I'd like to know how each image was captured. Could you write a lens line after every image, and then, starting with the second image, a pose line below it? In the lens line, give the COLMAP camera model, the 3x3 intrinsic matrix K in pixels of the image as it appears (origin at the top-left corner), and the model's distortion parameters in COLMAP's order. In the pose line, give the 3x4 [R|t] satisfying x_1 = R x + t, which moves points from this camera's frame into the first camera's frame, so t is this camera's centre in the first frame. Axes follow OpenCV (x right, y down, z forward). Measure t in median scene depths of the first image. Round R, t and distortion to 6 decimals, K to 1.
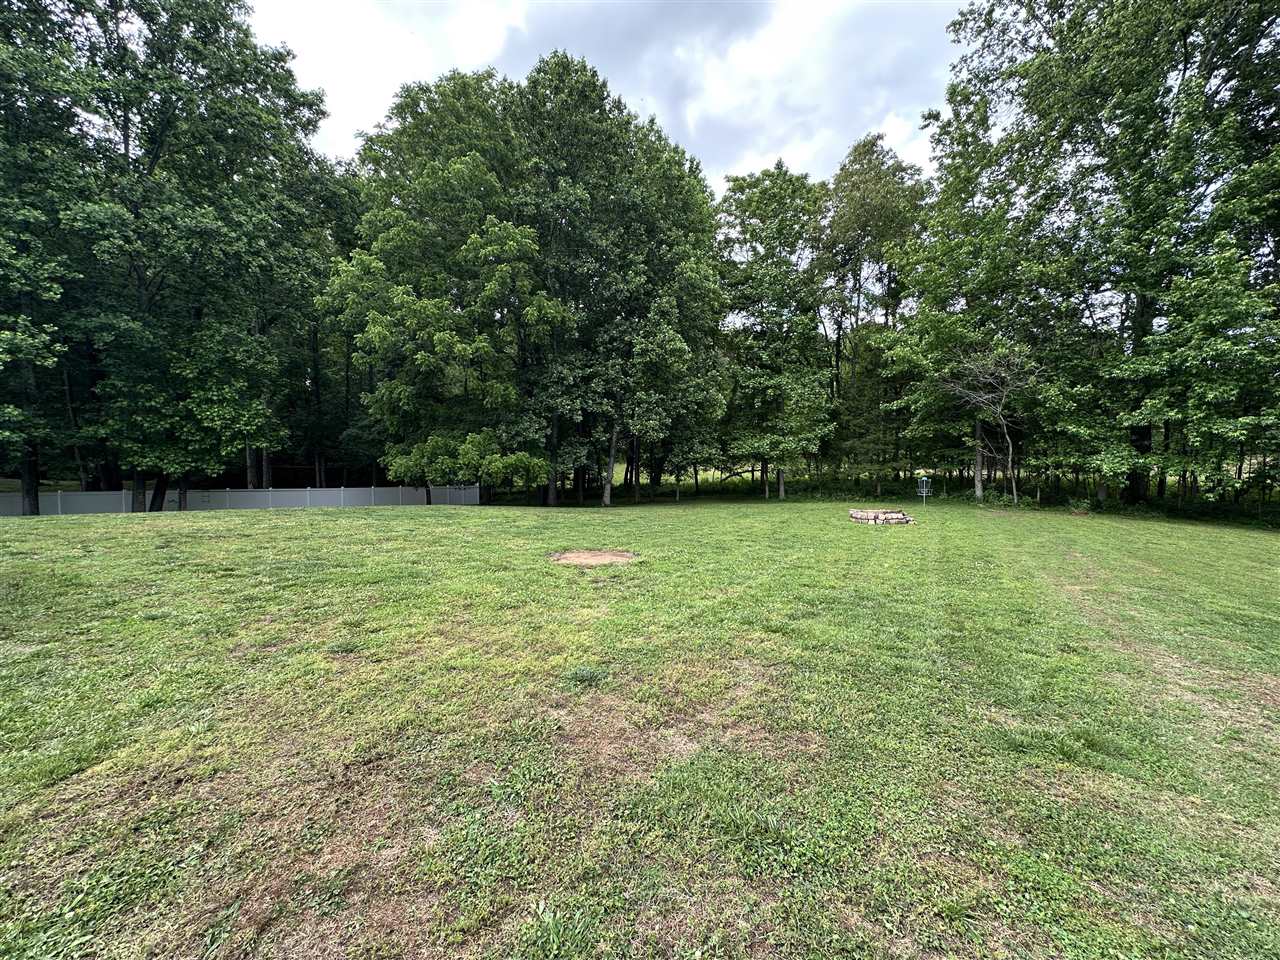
lens RADIAL K [[513.5, 0, 637.2], [0, 513.5, 479.2], [0, 0, 1]] dist [0.002031, 0.000030]
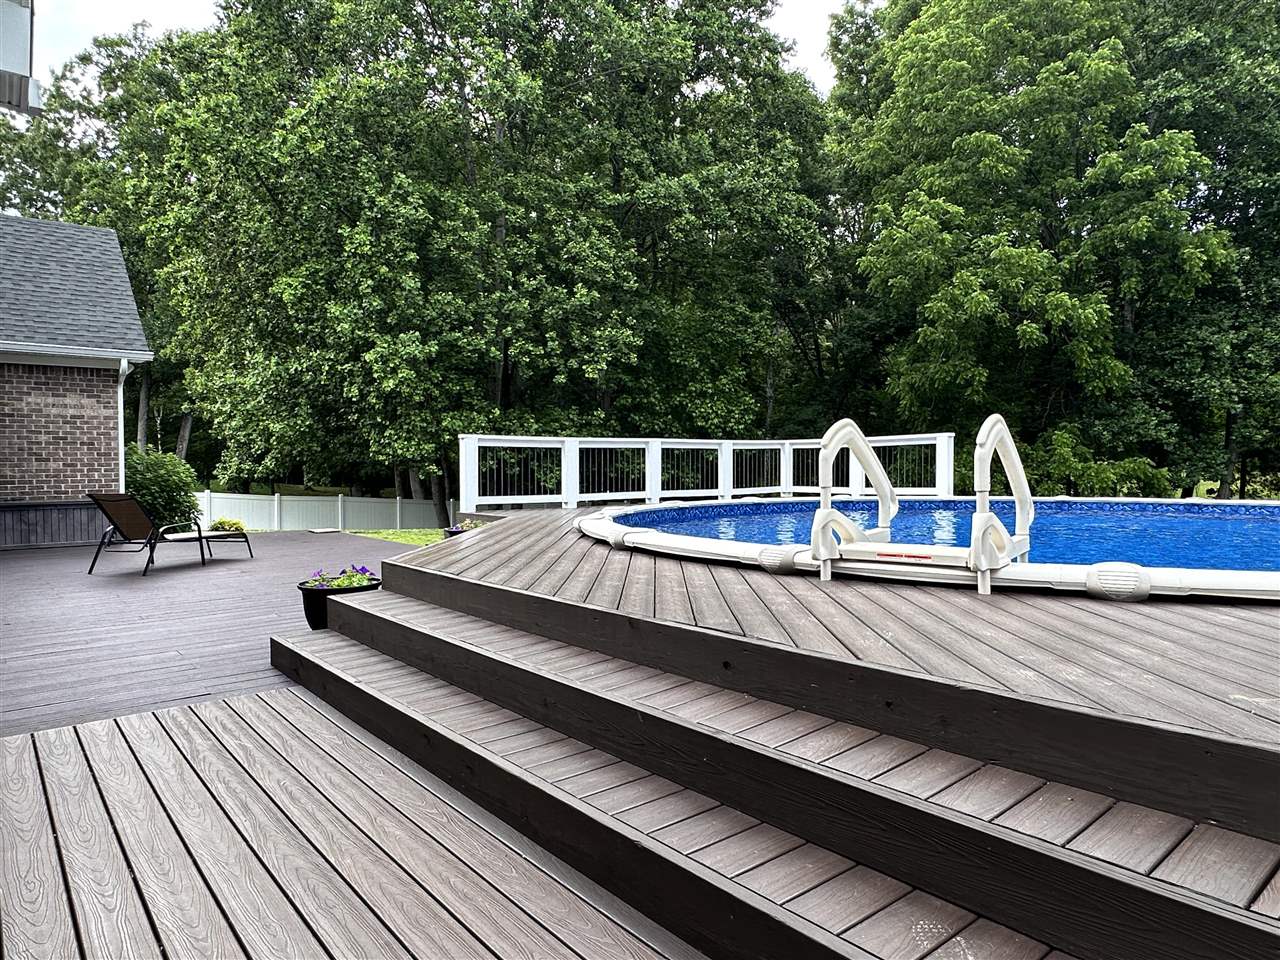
lens RADIAL K [[812.8, 0, 634.7], [0, 812.8, 481.7], [0, 0, 1]] dist [0.007566, -0.004313]
pose [[0.937784, 0.013803, -0.346946, -0.469119], [-0.019270, 0.999739, -0.012311, 0.004979], [0.346685, 0.018231, 0.937804, -0.245691]]
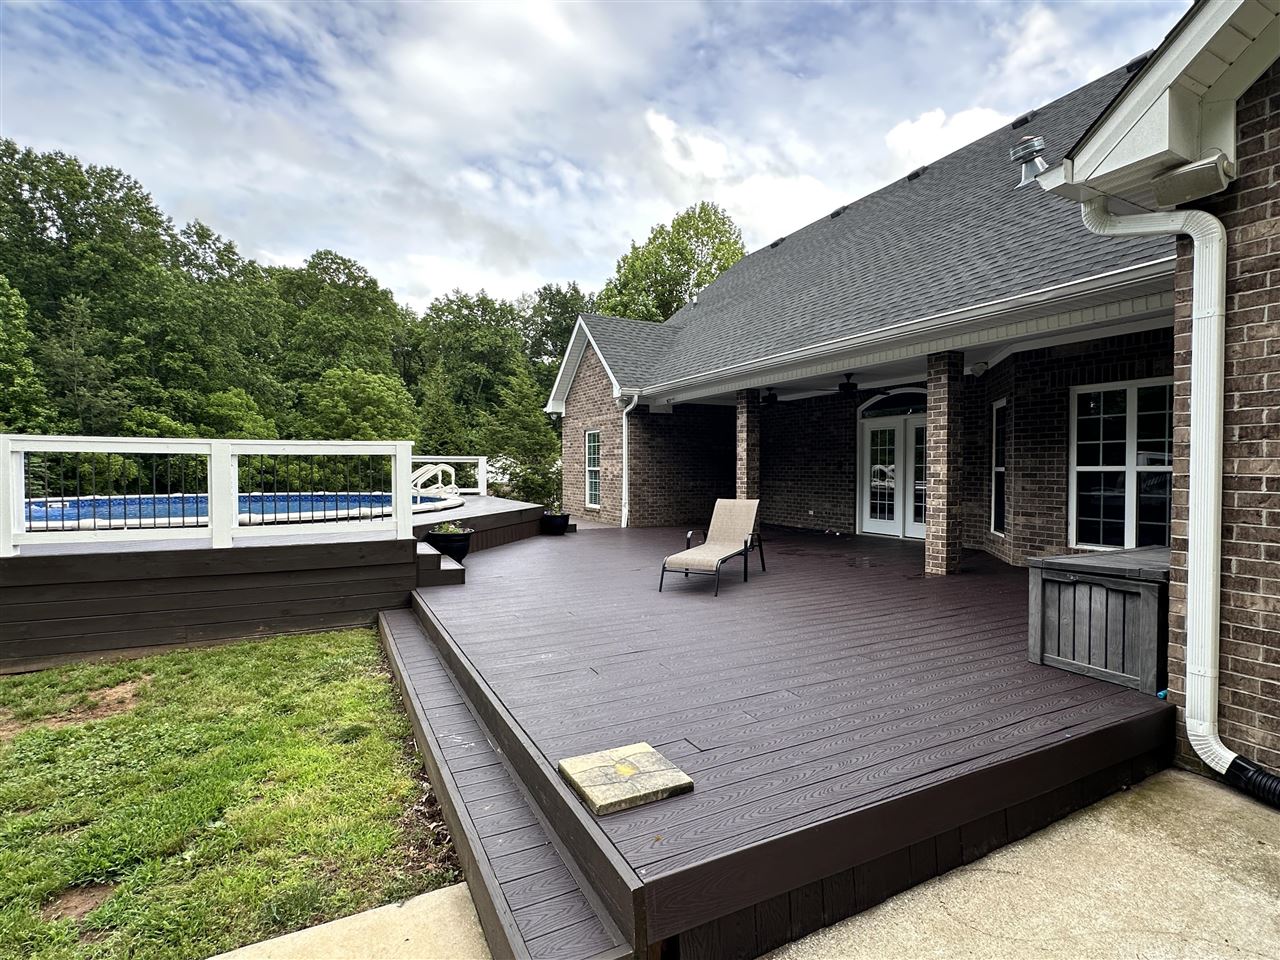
lens RADIAL K [[631.0, 0, 642.4], [0, 631.0, 484.0], [0, 0, 1]] dist [-0.002042, -0.001498]
pose [[-0.836205, -0.000980, 0.548416, -0.918581], [0.031662, 0.998244, 0.050062, -0.014971], [-0.547502, 0.059226, -0.834706, 0.287030]]
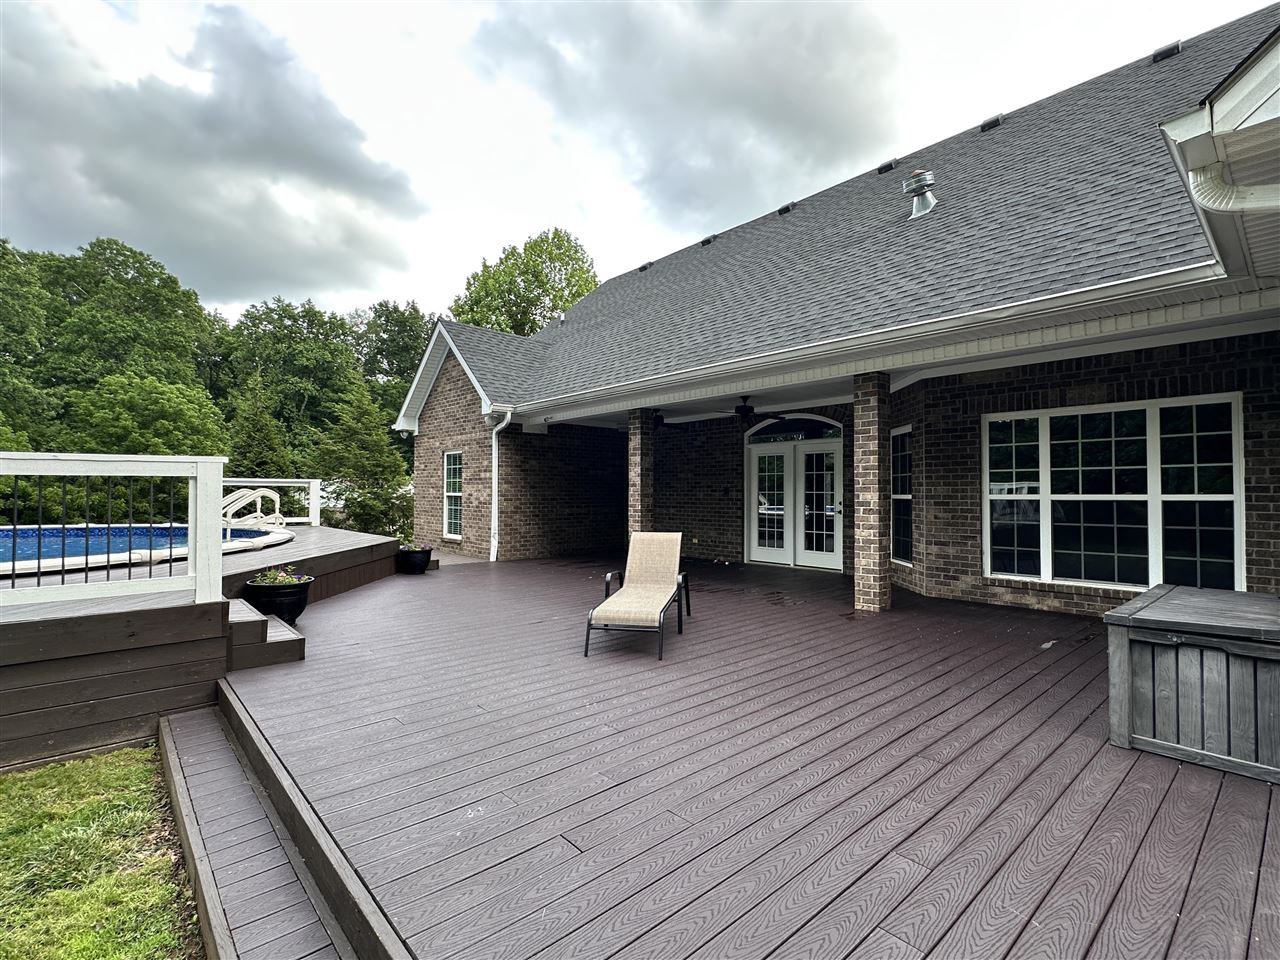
lens RADIAL K [[608.3, 0, 642.6], [0, 608.3, 483.4], [0, 0, 1]] dist [-0.001155, 0.000069]
pose [[-0.949086, 0.014866, 0.314667, -0.862578], [0.021530, 0.999611, 0.017712, -0.015620], [-0.314281, 0.023585, -0.949037, 0.246843]]
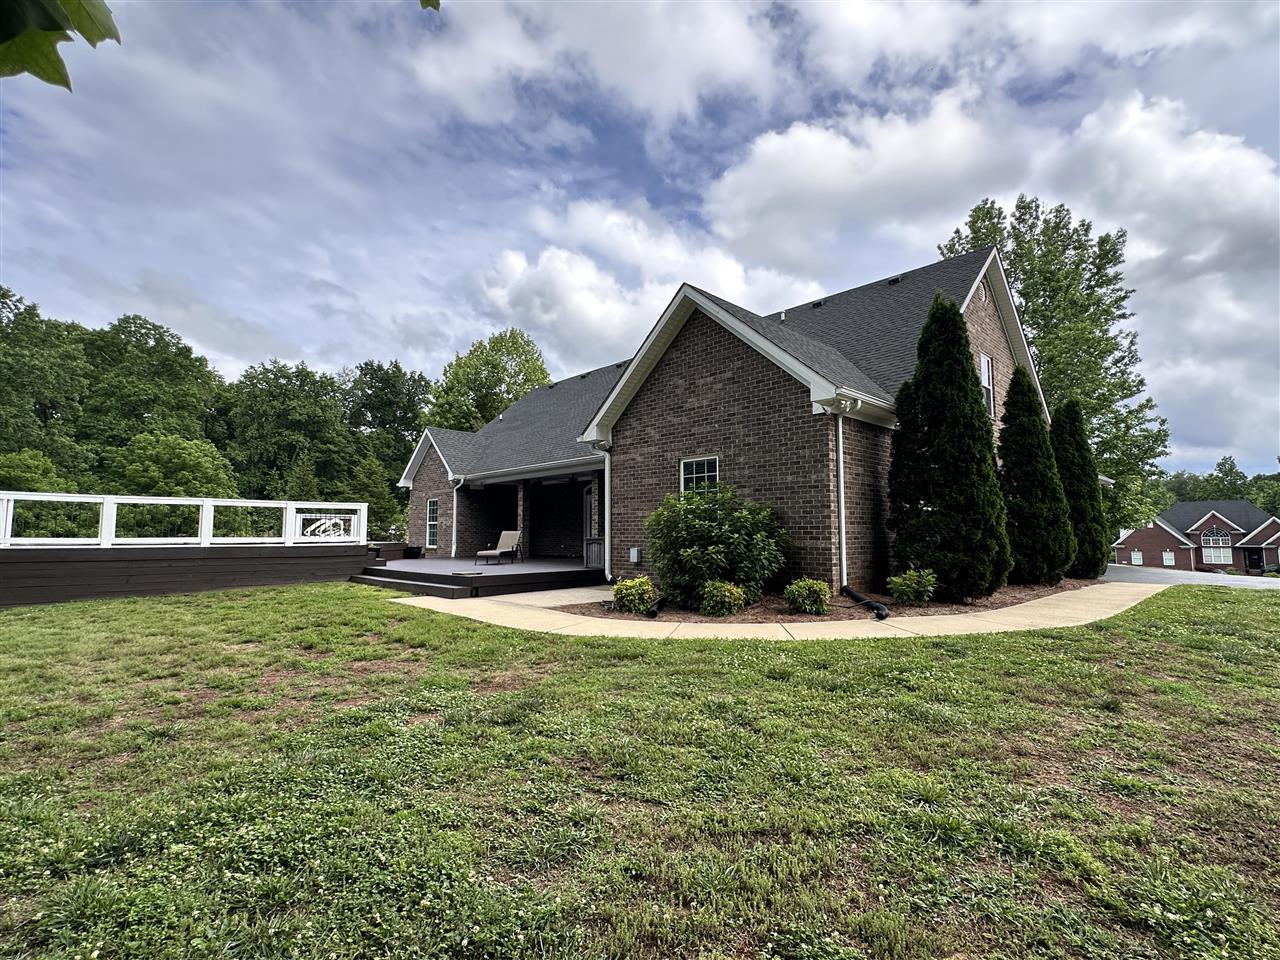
lens RADIAL K [[608.3, 0, 641.1], [0, 608.3, 481.4], [0, 0, 1]] dist [-0.001155, 0.000069]
pose [[-0.958979, 0.041153, 0.280473, -1.117718], [0.026560, 0.998098, -0.055634, -0.003912], [-0.282229, -0.045903, -0.958248, 0.612700]]
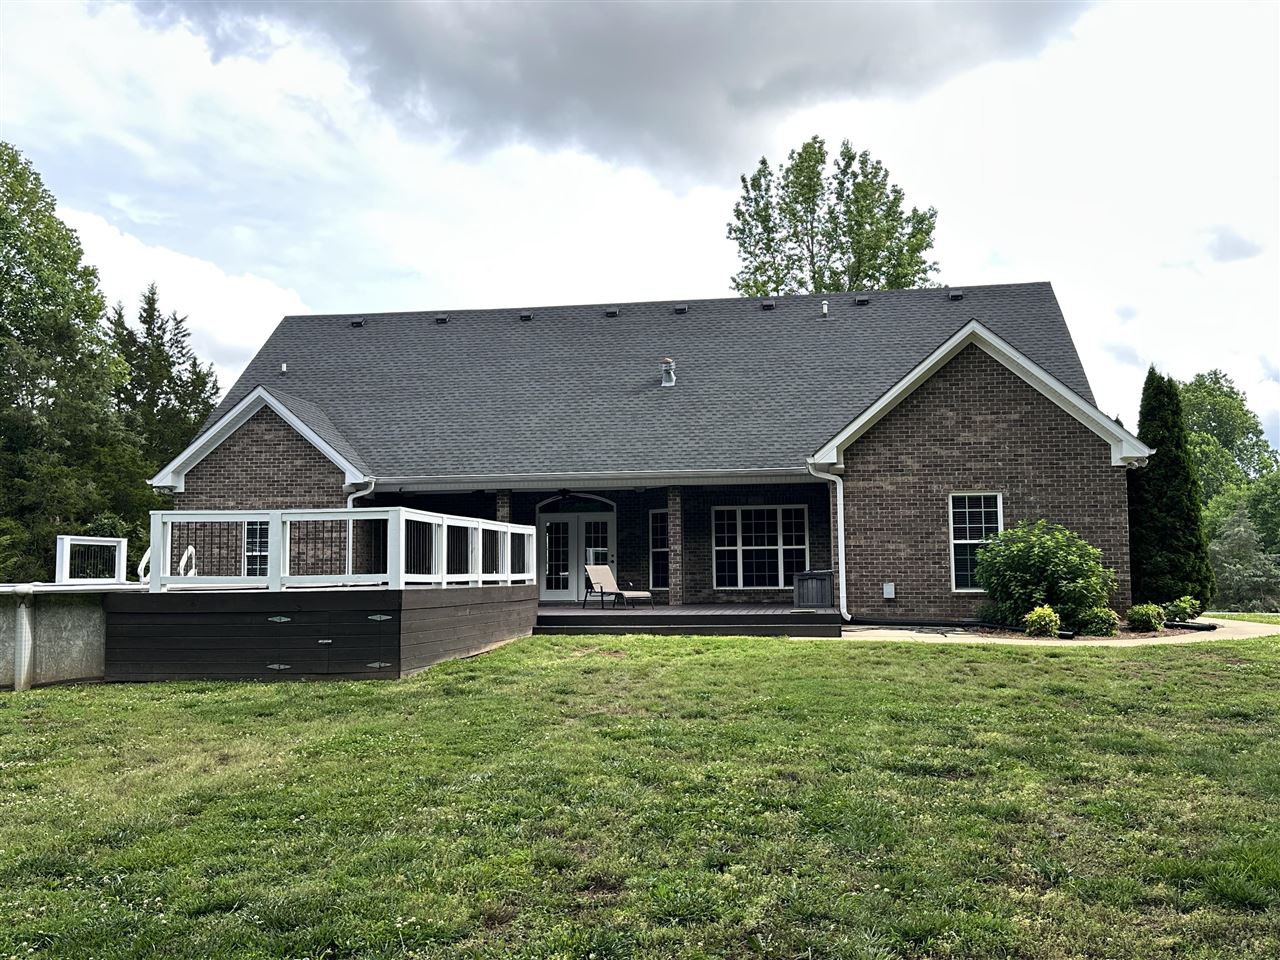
lens RADIAL K [[1192.3, 0, 641.7], [0, 1192.3, 471.8], [0, 0, 1]] dist [0.088954, 0.000000]
pose [[-0.931820, -0.009087, -0.362807, -0.467849], [0.007199, 0.999027, -0.043511, -0.023858], [0.362849, -0.043156, -0.930848, 0.921201]]
